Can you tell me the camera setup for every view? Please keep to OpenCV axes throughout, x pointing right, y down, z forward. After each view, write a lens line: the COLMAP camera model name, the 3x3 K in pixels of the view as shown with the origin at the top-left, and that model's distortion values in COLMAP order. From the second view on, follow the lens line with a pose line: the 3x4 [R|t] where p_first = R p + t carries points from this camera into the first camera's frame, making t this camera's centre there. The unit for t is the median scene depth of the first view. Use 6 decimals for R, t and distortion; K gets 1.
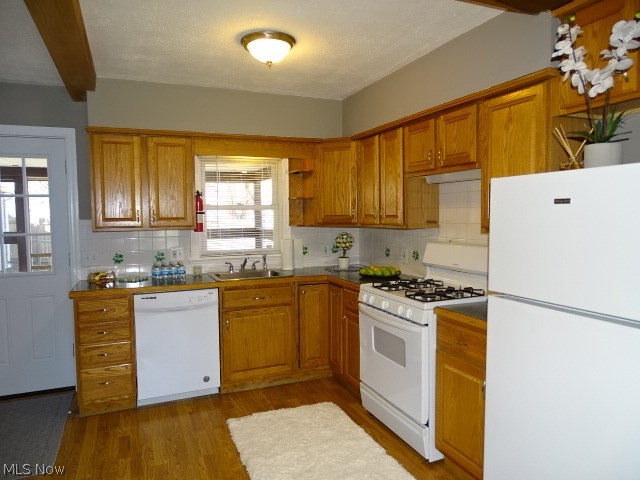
lens RADIAL K [[451.6, 0, 321.8], [0, 451.6, 242.4], [0, 0, 1]] dist [-0.006283, -0.003603]
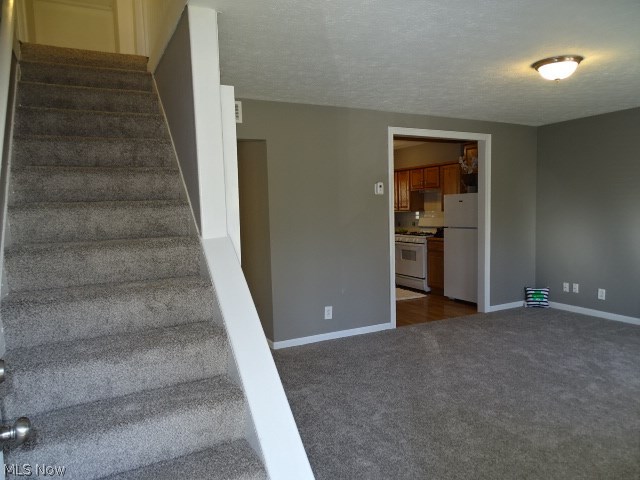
lens RADIAL K [[451.6, 0, 321.8], [0, 451.6, 242.4], [0, 0, 1]] dist [-0.006283, -0.003603]
pose [[0.995971, -0.020299, 0.087343, -0.589172], [0.020317, 0.999793, 0.000686, 0.142572], [-0.087339, 0.001091, 0.996178, -1.601268]]
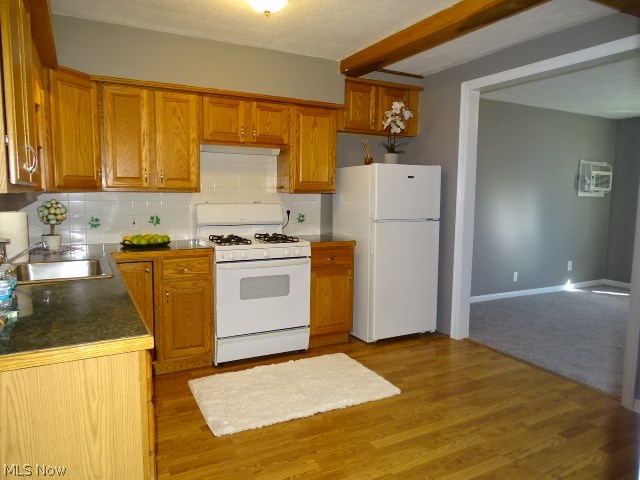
lens RADIAL K [[451.6, 0, 321.8], [0, 451.6, 242.4], [0, 0, 1]] dist [-0.006283, -0.003603]
pose [[-0.087935, -0.105211, 0.990554, -1.066524], [0.050630, 0.992649, 0.109928, -0.017750], [-0.994839, 0.059818, -0.081961, 0.948520]]
